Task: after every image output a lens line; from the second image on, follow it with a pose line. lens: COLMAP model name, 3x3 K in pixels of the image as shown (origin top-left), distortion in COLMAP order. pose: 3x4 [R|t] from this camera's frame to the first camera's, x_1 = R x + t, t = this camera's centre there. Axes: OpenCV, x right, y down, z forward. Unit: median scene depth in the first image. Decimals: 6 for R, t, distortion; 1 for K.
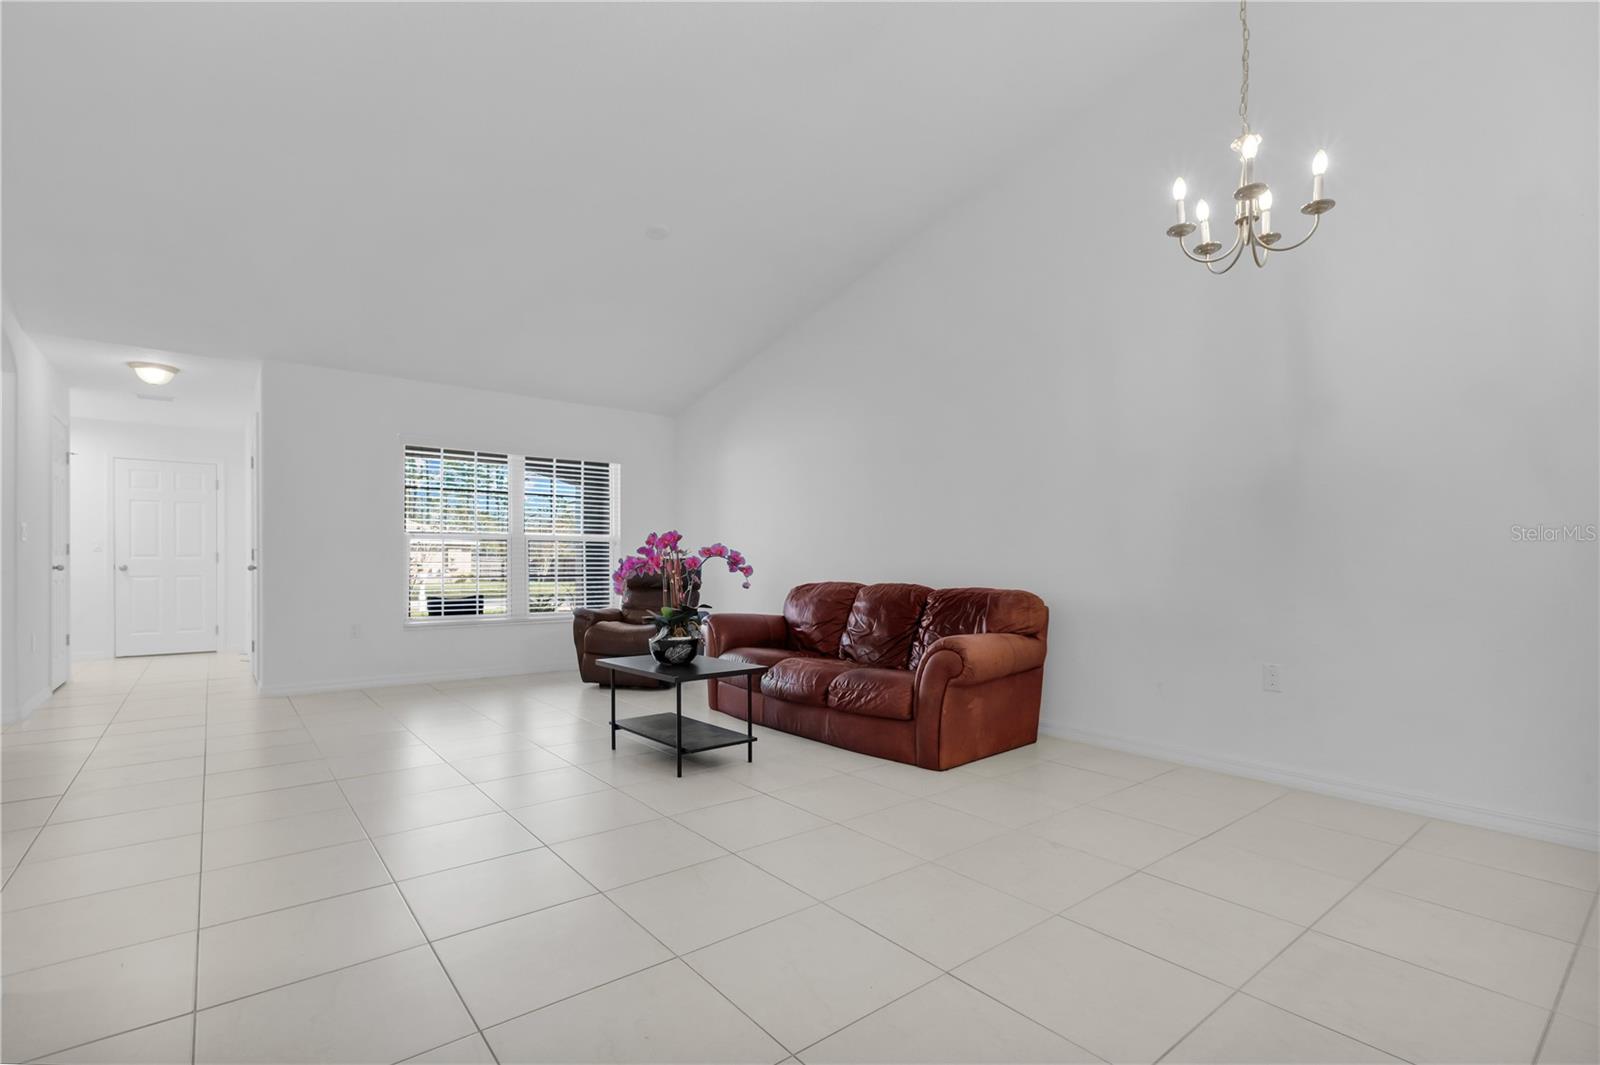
lens RADIAL K [[742.5, 0, 800.8], [0, 742.5, 568.4], [0, 0, 1]] dist [-0.020203, 0.000329]
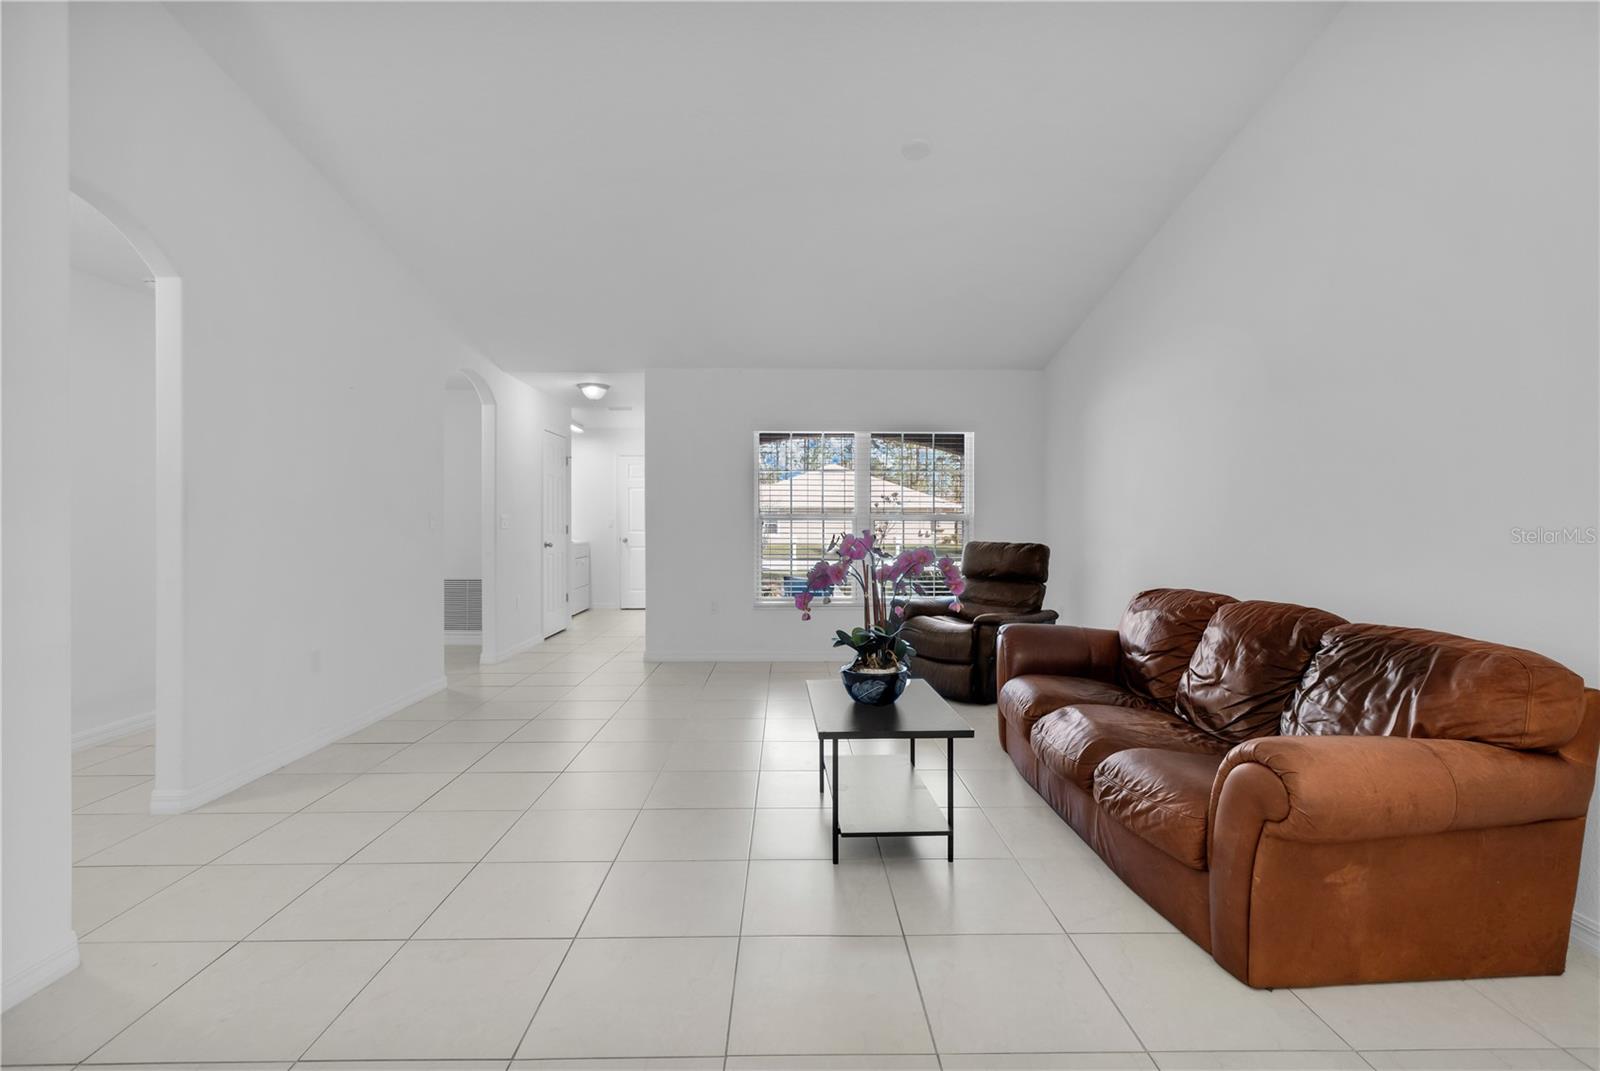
lens RADIAL K [[726.1, 0, 803.2], [0, 726.1, 522.7], [0, 0, 1]] dist [0.000226, 0.001062]
pose [[0.788847, -0.001485, -0.614588, 0.217470], [-0.001498, 0.999989, -0.004339, -0.050138], [0.614588, 0.004343, 0.788836, 0.330691]]
